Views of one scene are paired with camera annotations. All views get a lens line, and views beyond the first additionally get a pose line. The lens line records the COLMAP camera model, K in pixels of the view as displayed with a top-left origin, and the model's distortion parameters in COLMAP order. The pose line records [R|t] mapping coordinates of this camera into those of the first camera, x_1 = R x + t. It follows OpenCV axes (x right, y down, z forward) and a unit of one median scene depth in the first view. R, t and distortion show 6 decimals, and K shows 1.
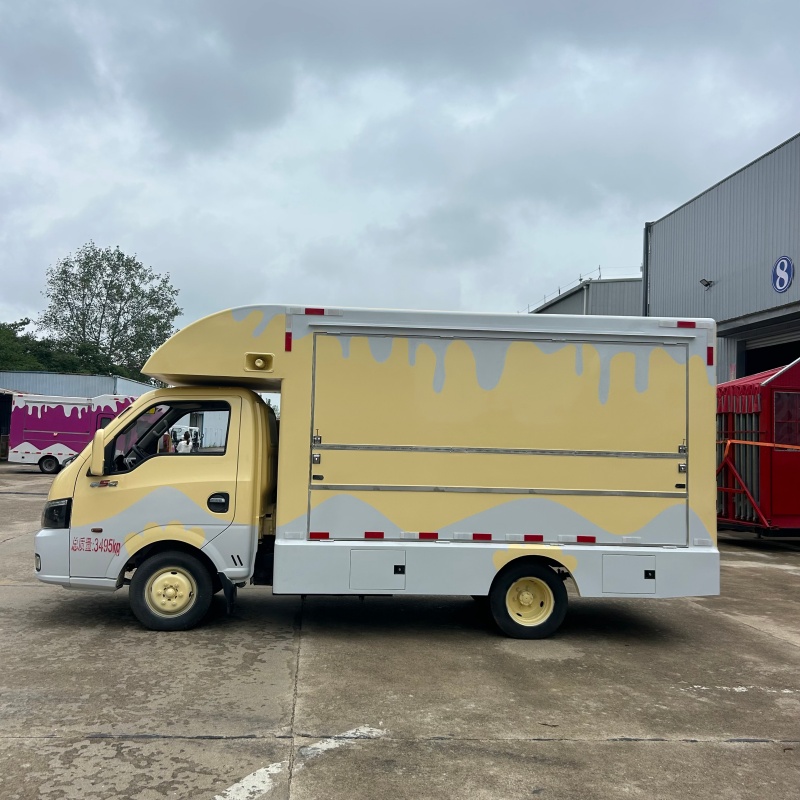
lens RADIAL K [[794.9, 0, 400.0], [0, 794.9, 400.0], [0, 0, 1]] dist [0.031299, -0.032830]
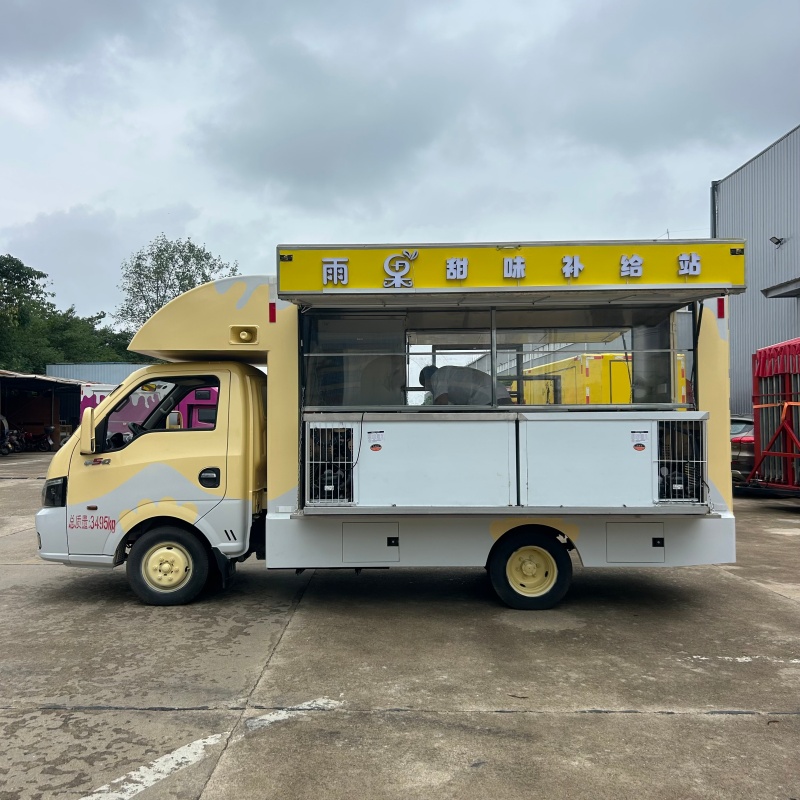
lens RADIAL K [[794.9, 0, 400.0], [0, 794.9, 400.0], [0, 0, 1]] dist [0.031299, -0.032830]
pose [[0.995010, -0.035349, -0.093305, 0.110174], [0.037754, 0.998995, 0.024139, 0.017654], [0.092358, -0.027542, 0.995345, 0.033582]]
